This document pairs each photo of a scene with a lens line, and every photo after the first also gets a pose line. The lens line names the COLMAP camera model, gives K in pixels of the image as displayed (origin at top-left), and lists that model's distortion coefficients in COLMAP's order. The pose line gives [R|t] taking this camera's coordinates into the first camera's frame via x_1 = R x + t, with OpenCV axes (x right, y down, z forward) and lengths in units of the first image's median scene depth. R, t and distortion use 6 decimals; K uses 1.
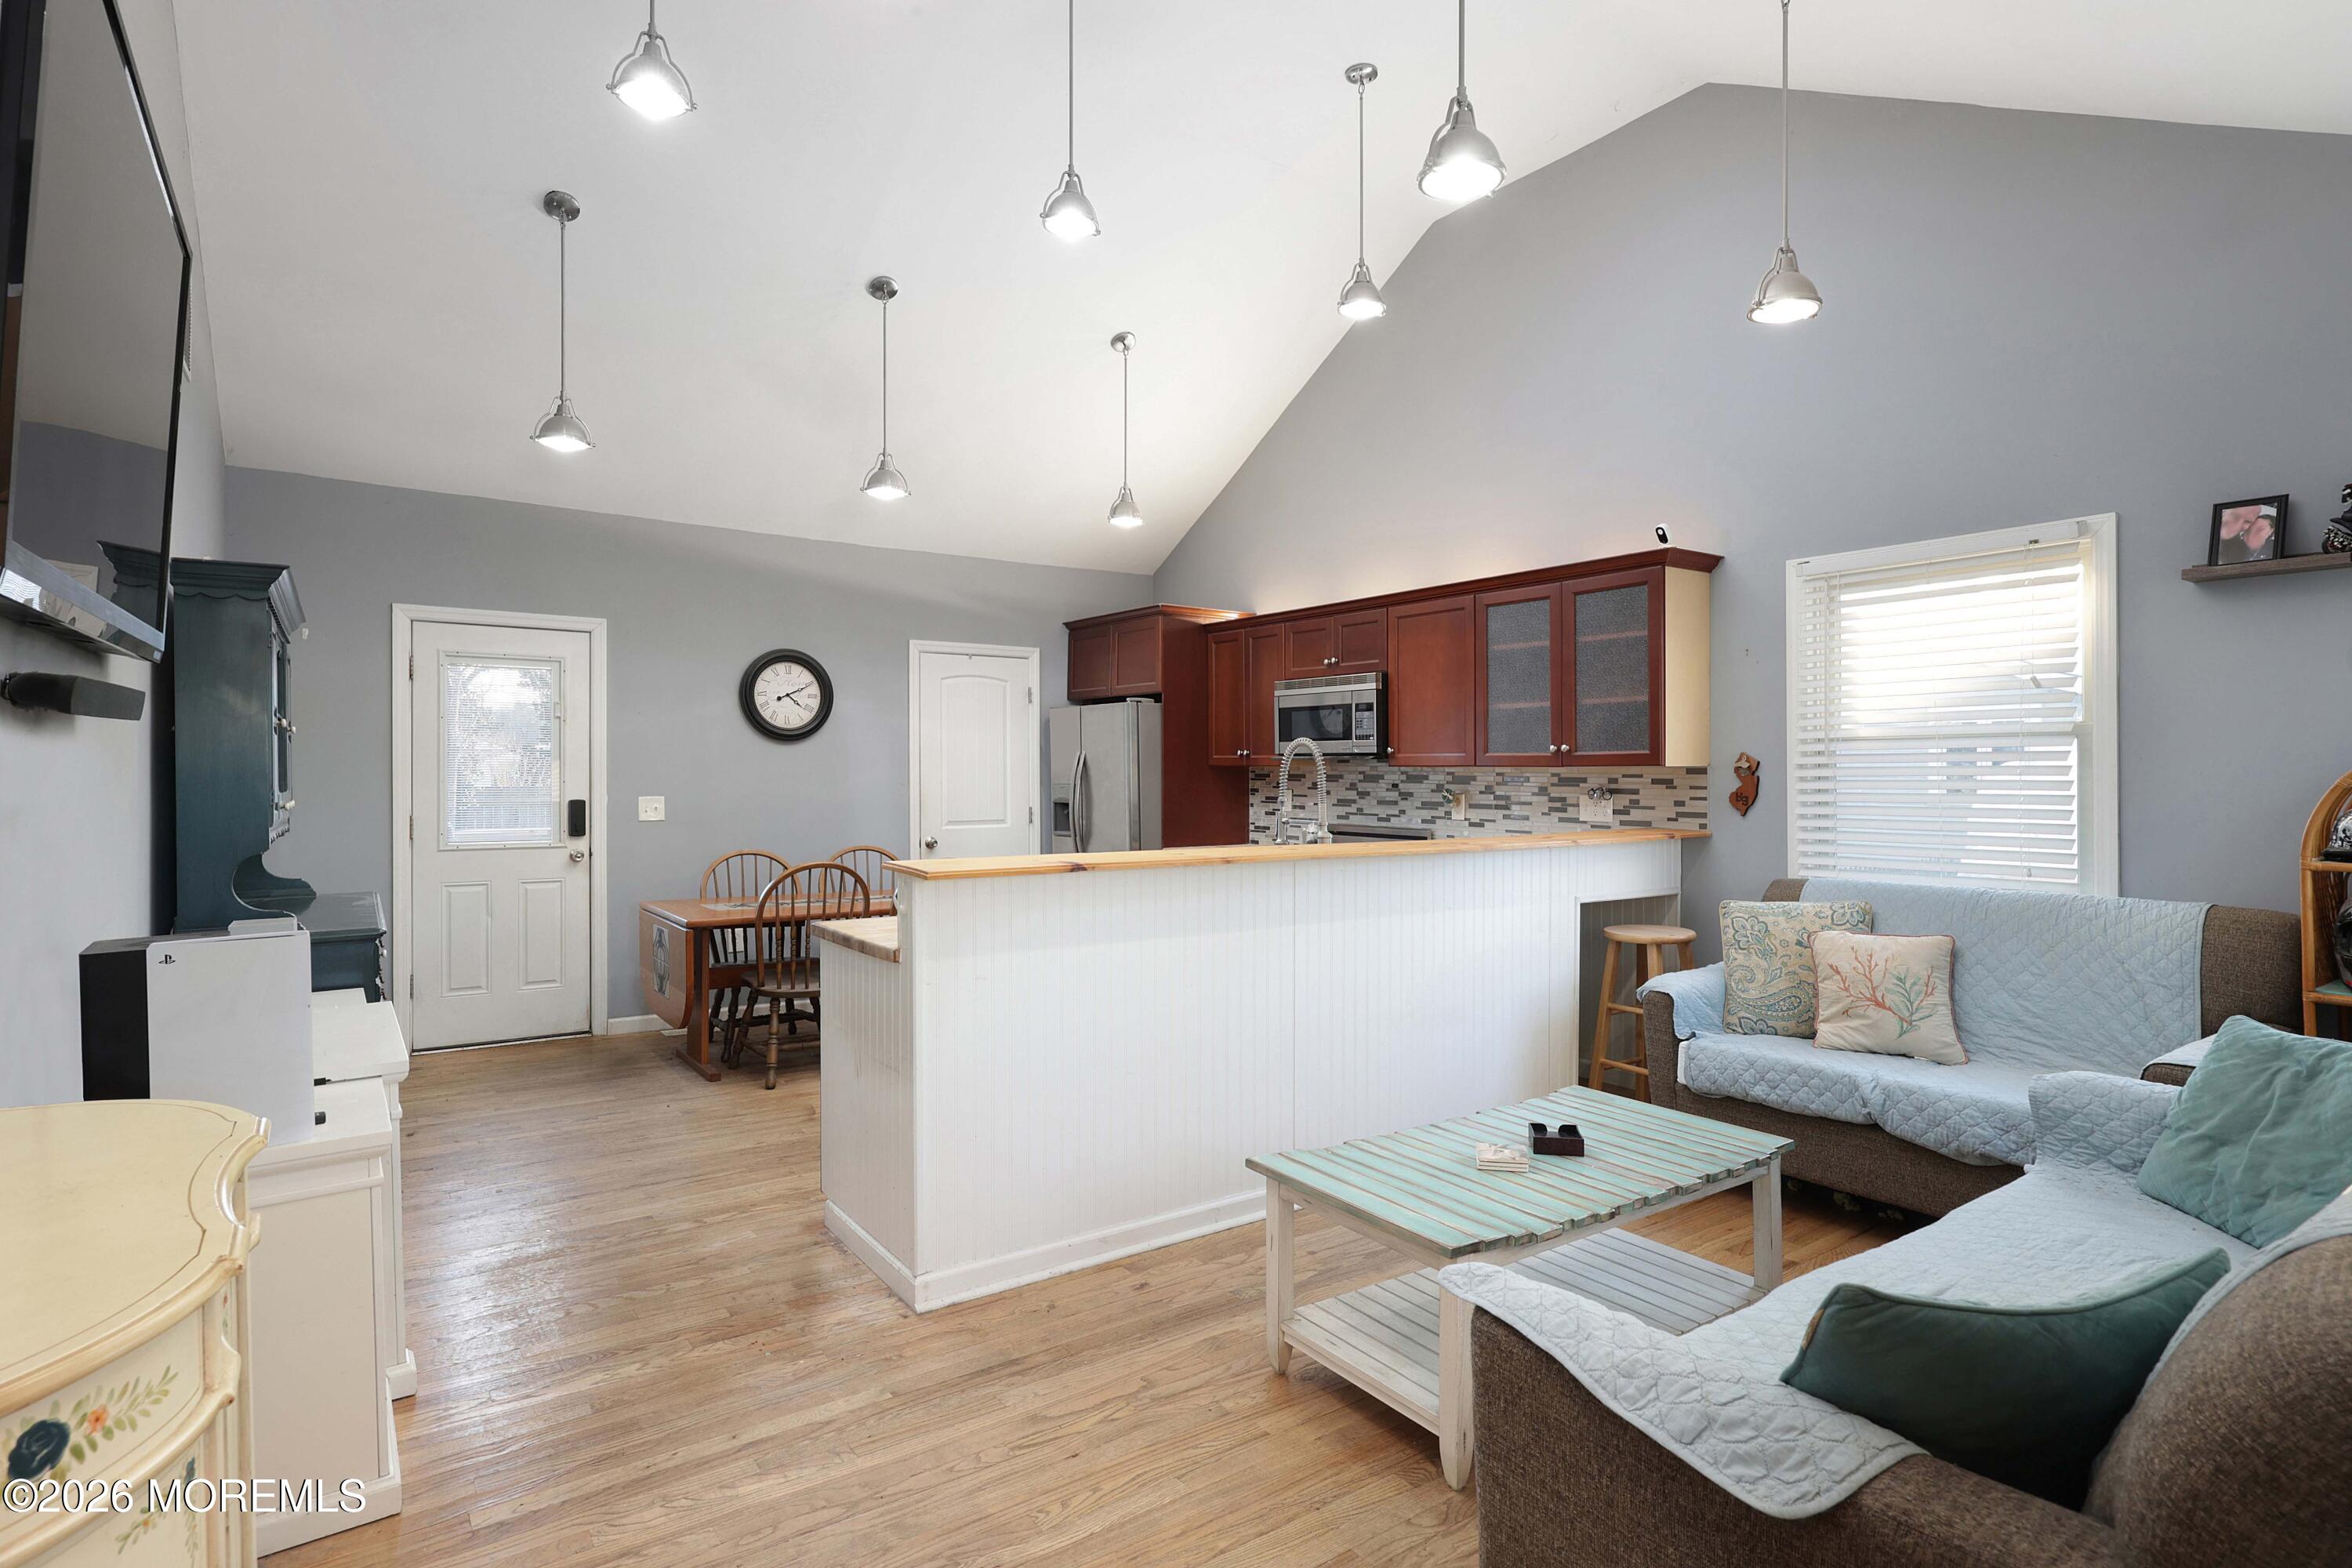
lens RADIAL K [[1188.3, 0, 1160.6], [0, 1188.3, 770.9], [0, 0, 1]] dist [0.004711, -0.001763]
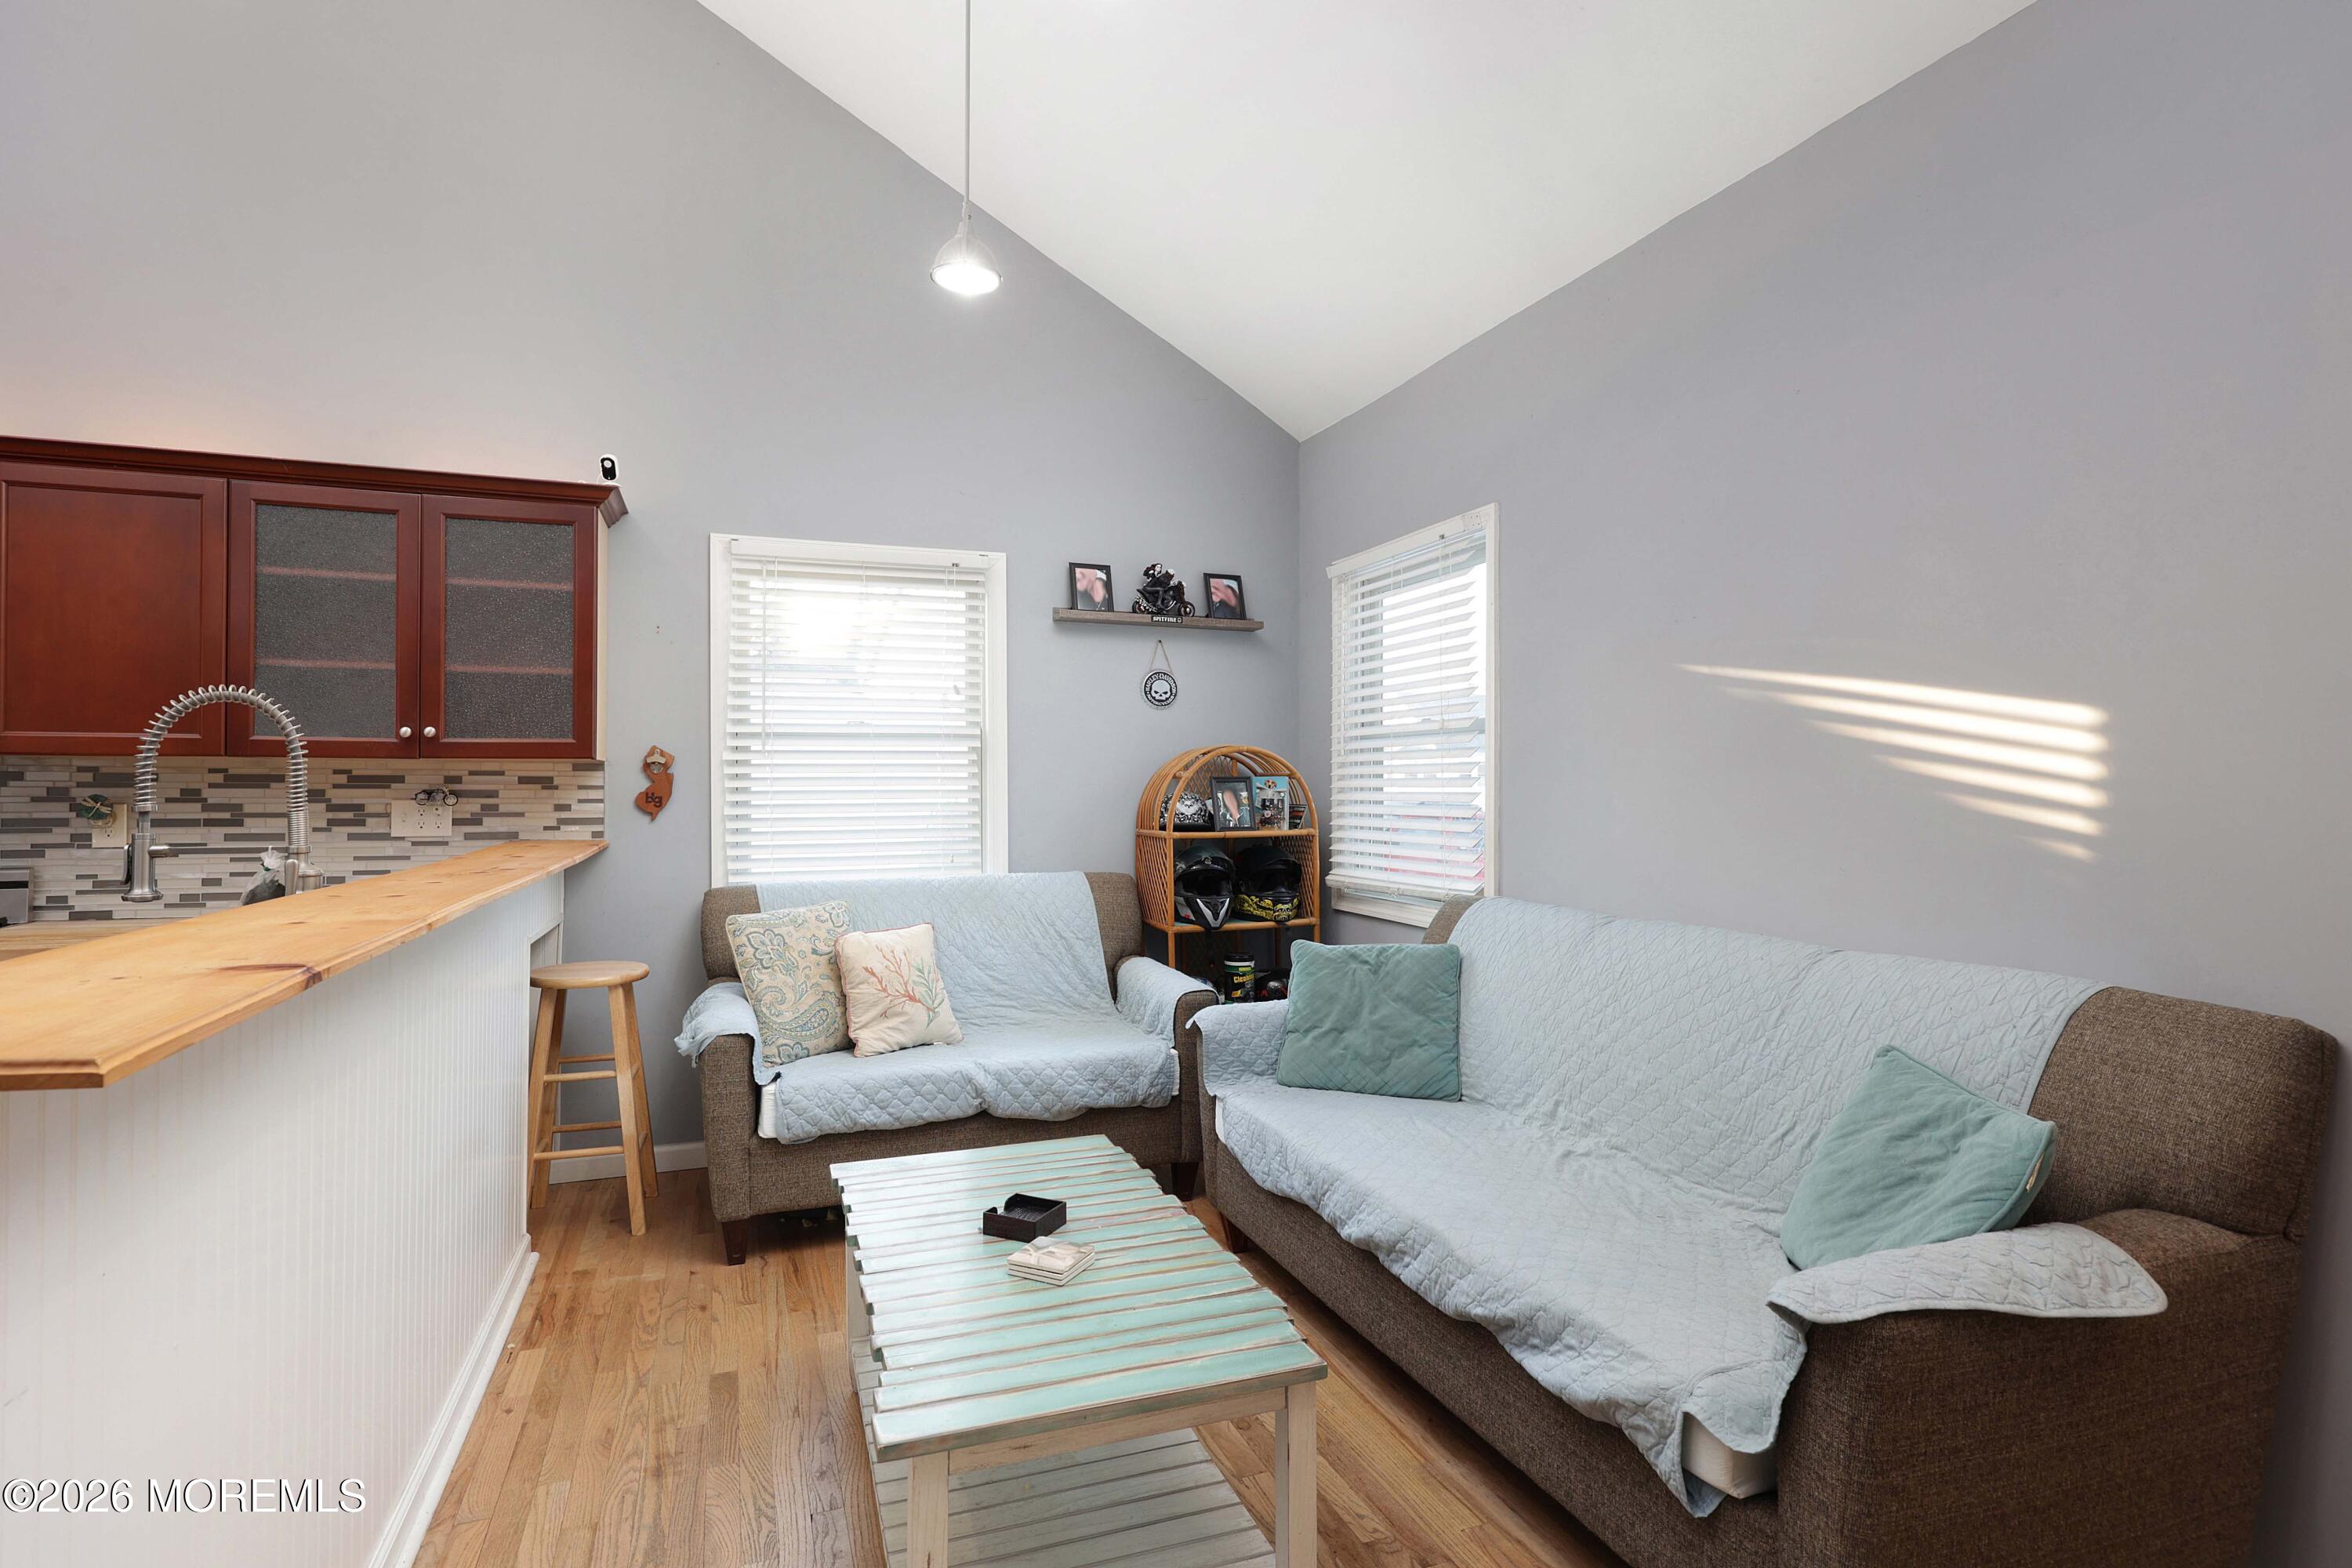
lens RADIAL K [[1188.3, 0, 1177.3], [0, 1188.3, 766.9], [0, 0, 1]] dist [0.004711, -0.001763]
pose [[0.241635, 0.015782, 0.970239, -0.221606], [0.001227, 0.999862, -0.016569, 0.012954], [-0.970367, 0.005194, 0.241582, 0.381107]]
